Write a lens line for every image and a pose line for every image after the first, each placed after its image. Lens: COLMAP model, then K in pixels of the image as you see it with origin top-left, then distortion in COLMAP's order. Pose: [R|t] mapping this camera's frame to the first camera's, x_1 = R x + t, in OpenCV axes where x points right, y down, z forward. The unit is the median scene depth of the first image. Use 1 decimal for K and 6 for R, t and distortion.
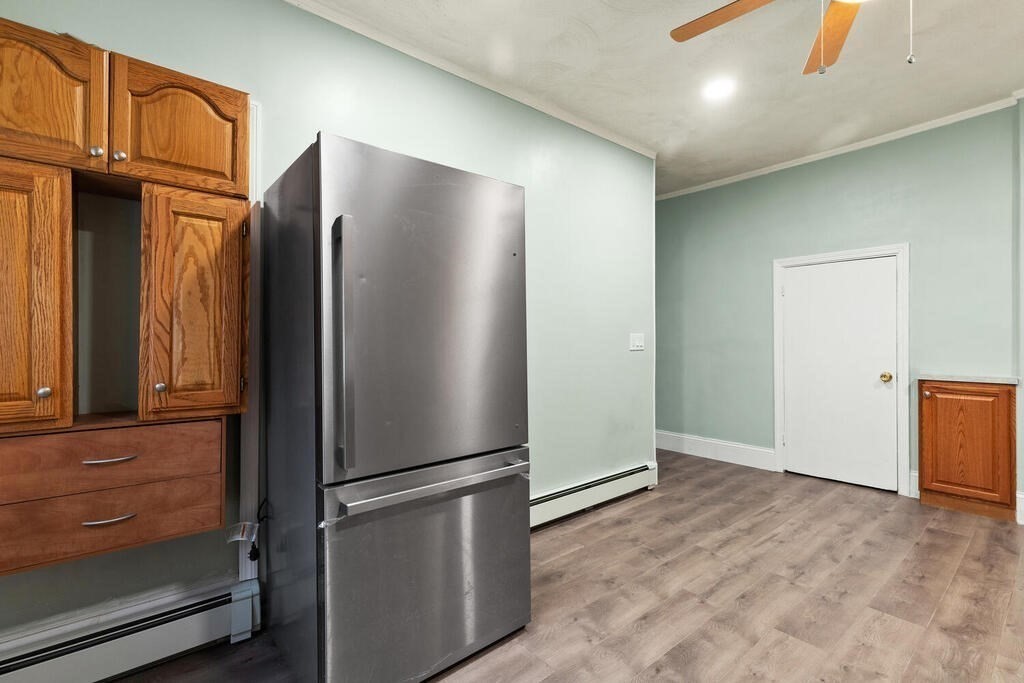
lens RADIAL K [[467.6, 0, 516.3], [0, 467.6, 338.9], [0, 0, 1]] dist [0.002907, -0.000043]
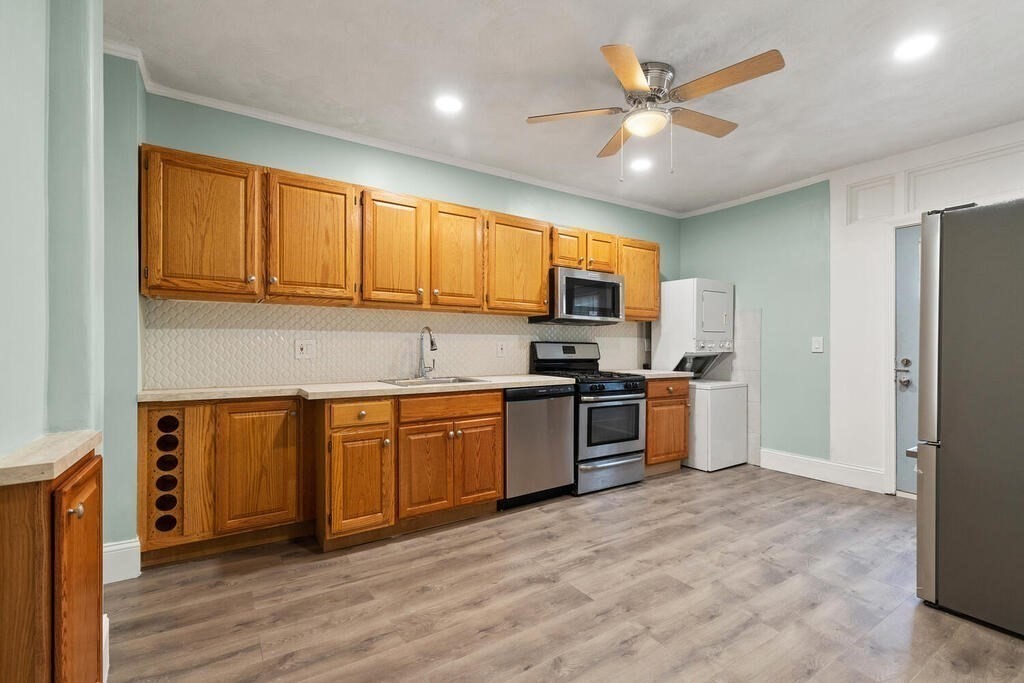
lens RADIAL K [[459.2, 0, 521.4], [0, 459.2, 343.1], [0, 0, 1]] dist [0.003653, 0.000132]
pose [[-0.993753, 0.005473, 0.111468, 0.571447], [0.004696, 0.999963, -0.007237, -0.005087], [-0.111504, -0.006668, -0.993742, 1.484038]]
